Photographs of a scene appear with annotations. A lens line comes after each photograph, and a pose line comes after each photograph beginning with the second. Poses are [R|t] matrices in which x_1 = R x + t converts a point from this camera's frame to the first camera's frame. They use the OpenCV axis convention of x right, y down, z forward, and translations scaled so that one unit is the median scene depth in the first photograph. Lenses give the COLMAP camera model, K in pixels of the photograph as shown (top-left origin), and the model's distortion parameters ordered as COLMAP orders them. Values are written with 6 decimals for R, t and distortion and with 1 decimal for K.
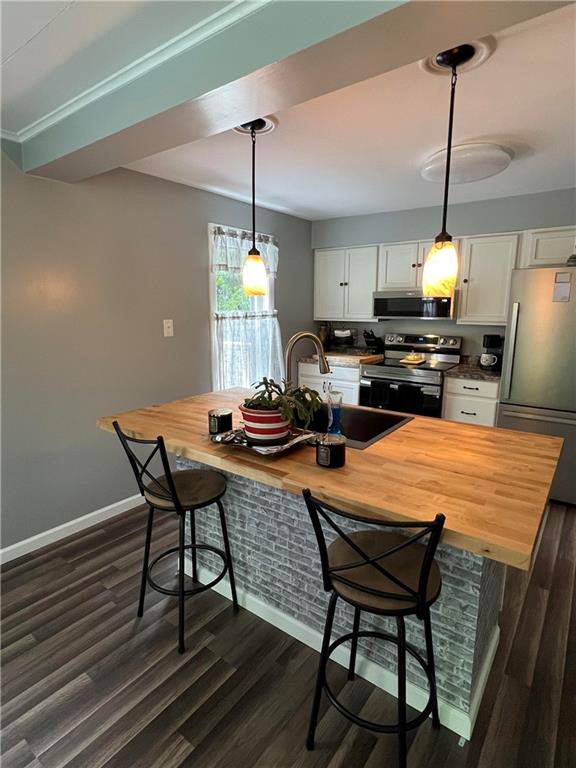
lens RADIAL K [[411.0, 0, 283.1], [0, 411.0, 383.0], [0, 0, 1]] dist [-0.000948, -0.002708]
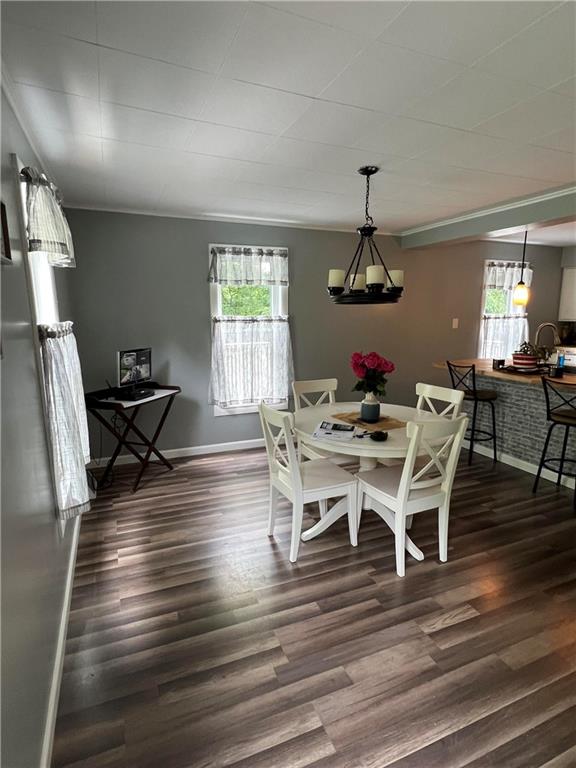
lens RADIAL K [[411.0, 0, 287.3], [0, 411.0, 380.7], [0, 0, 1]] dist [-0.000948, -0.002708]
pose [[0.868881, 0.080143, -0.488490, -0.029545], [-0.087653, 0.996123, 0.007517, 0.144429], [0.487199, 0.036286, 0.872537, -0.783828]]
